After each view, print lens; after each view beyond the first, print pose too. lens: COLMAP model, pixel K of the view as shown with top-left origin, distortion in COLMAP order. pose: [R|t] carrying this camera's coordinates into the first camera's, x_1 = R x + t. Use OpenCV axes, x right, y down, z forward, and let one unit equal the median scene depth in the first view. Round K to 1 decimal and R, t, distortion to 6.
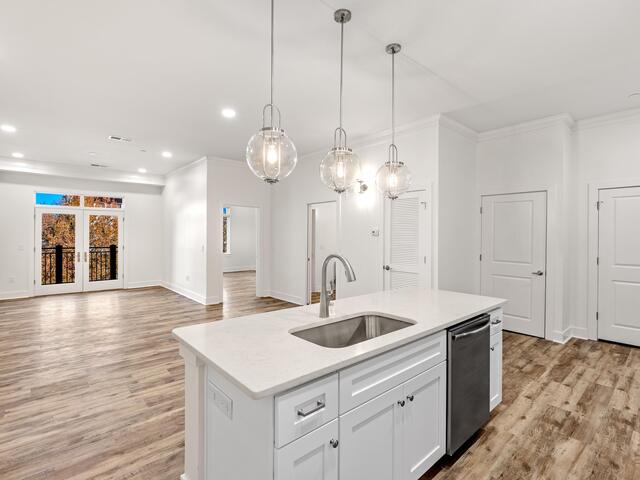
lens RADIAL K [[315.0, 0, 319.7], [0, 315.0, 233.6], [0, 0, 1]] dist [-0.002950, -0.000707]
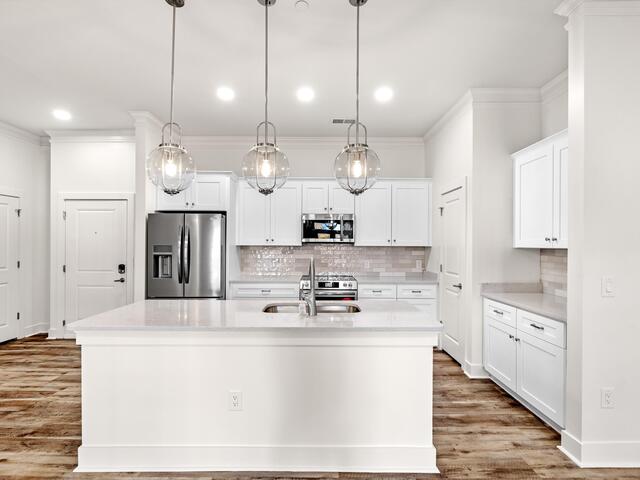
lens RADIAL K [[314.3, 0, 317.6], [0, 314.3, 246.7], [0, 0, 1]] dist [-0.003978, -0.000611]
pose [[-0.746045, -0.013590, 0.665757, -0.287219], [-0.011225, 0.999906, 0.007833, 0.004226], [-0.665801, -0.001630, -0.746127, 0.705695]]
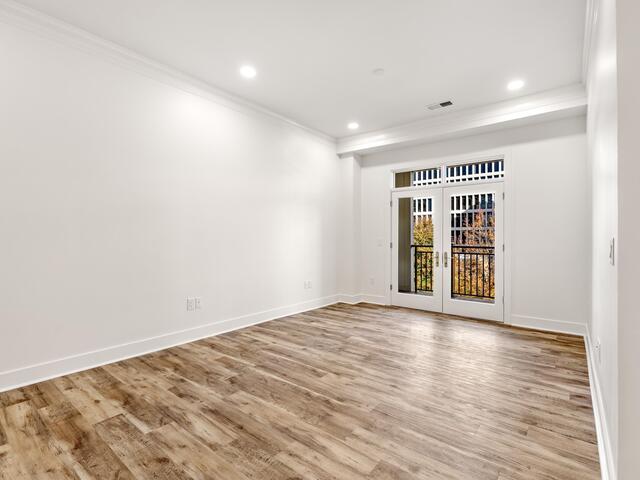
lens RADIAL K [[315.0, 0, 319.7], [0, 315.0, 233.6], [0, 0, 1]] dist [-0.002950, -0.000707]
pose [[0.173638, -0.016021, -0.984679, -0.234932], [0.000802, 0.999870, -0.016126, 0.046763], [0.984809, 0.002010, 0.173628, 0.962511]]
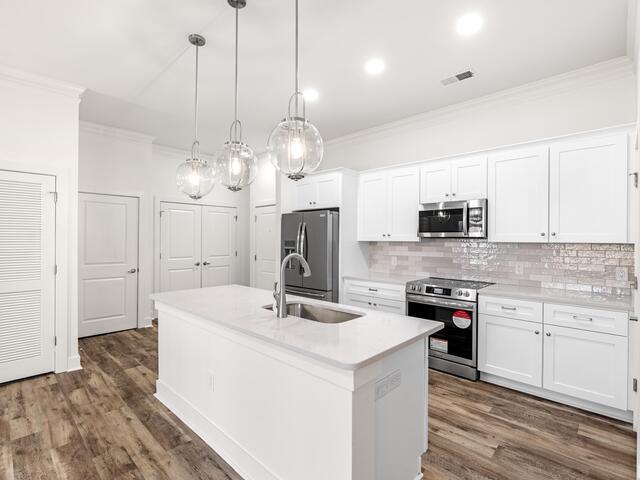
lens RADIAL K [[316.1, 0, 317.2], [0, 316.1, 242.3], [0, 0, 1]] dist [-0.003604, -0.000311]
pose [[-0.078008, -0.015045, 0.996839, -0.394969], [-0.008833, 0.999857, 0.014400, 0.002120], [-0.996914, -0.007682, -0.078130, 0.375318]]
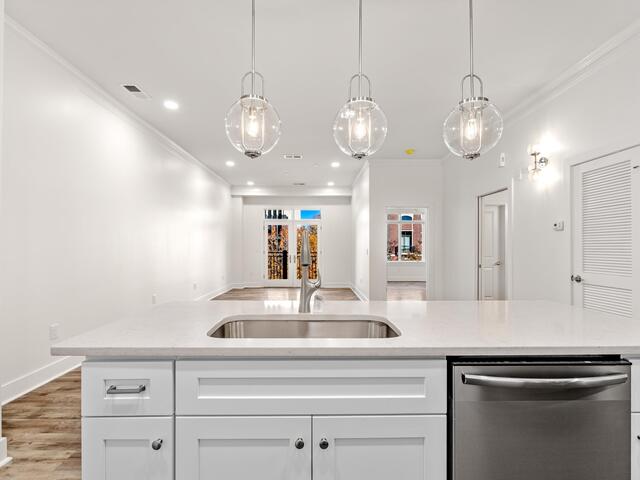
lens RADIAL K [[318.5, 0, 318.2], [0, 318.5, 244.0], [0, 0, 1]] dist [-0.002696, -0.000451]
pose [[0.760470, -0.008581, -0.649316, 0.219193], [0.004724, 0.999959, -0.007682, 0.037529], [0.649355, 0.002775, 0.760480, 0.155311]]
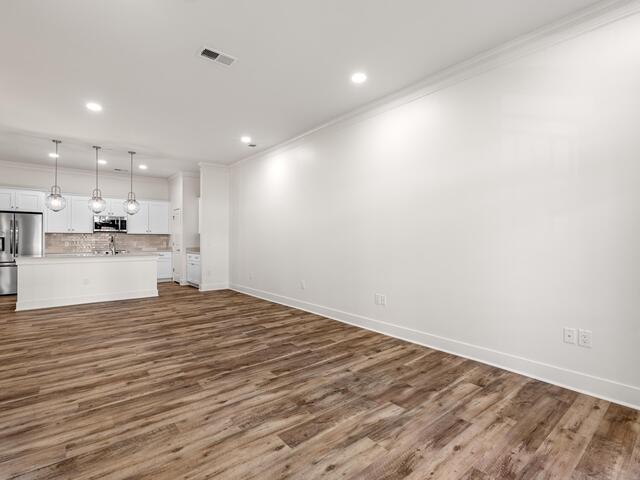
lens RADIAL K [[314.7, 0, 315.3], [0, 314.7, 239.6], [0, 0, 1]] dist [-0.003027, -0.000644]
pose [[-0.998948, -0.005386, 0.045547, -0.860191], [-0.005778, 0.999947, -0.008480, 0.048544], [-0.045498, -0.008734, -0.998926, 1.612982]]
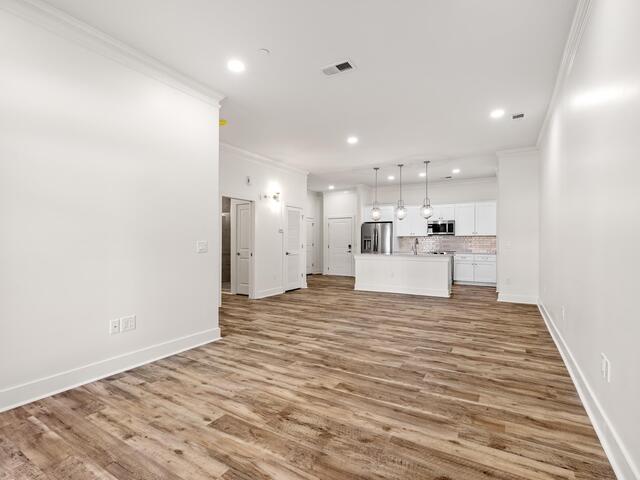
lens RADIAL K [[312.9, 0, 320.5], [0, 312.9, 241.7], [0, 0, 1]] dist [-0.004228, -0.000008]
pose [[-0.303983, -0.003604, 0.952671, -1.239476], [-0.007030, 0.999974, 0.001540, 0.044534], [-0.952651, -0.006229, -0.304001, 1.245197]]
